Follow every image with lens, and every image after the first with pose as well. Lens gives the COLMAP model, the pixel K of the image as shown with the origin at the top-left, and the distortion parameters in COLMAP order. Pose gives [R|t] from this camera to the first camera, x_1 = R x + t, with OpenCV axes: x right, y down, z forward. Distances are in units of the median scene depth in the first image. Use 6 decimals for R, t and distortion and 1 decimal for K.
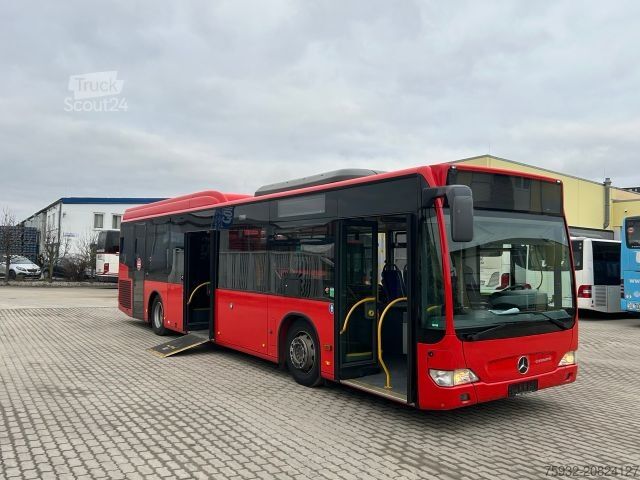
lens RADIAL K [[571.0, 0, 321.0], [0, 571.0, 238.6], [0, 0, 1]] dist [0.011265, 0.036688]
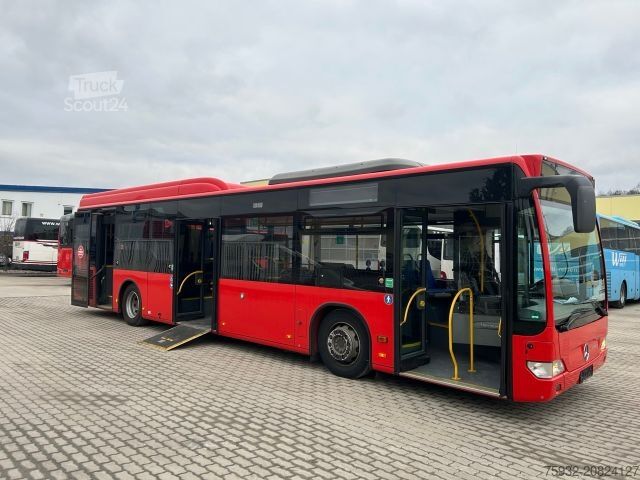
lens RADIAL K [[491.1, 0, 323.6], [0, 491.1, 230.8], [0, 0, 1]] dist [0.025737, -0.027014]
pose [[0.971942, 0.026138, 0.233763, -0.290433], [-0.024366, 0.999648, -0.010467, 0.016895], [-0.233954, 0.004477, 0.972237, 0.205601]]
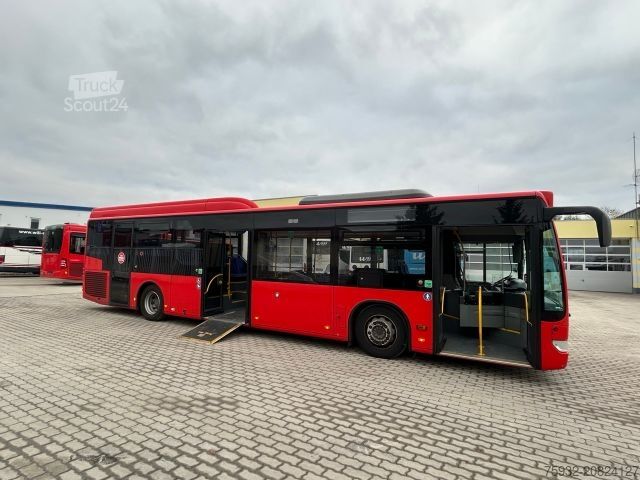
lens RADIAL K [[327.6, 0, 315.8], [0, 327.6, 237.3], [0, 0, 1]] dist [-0.004874, 0.000145]
pose [[0.873708, 0.039007, 0.484884, -0.558462], [-0.030884, 0.999217, -0.024734, 0.016227], [-0.485469, 0.006636, 0.874228, 0.482083]]
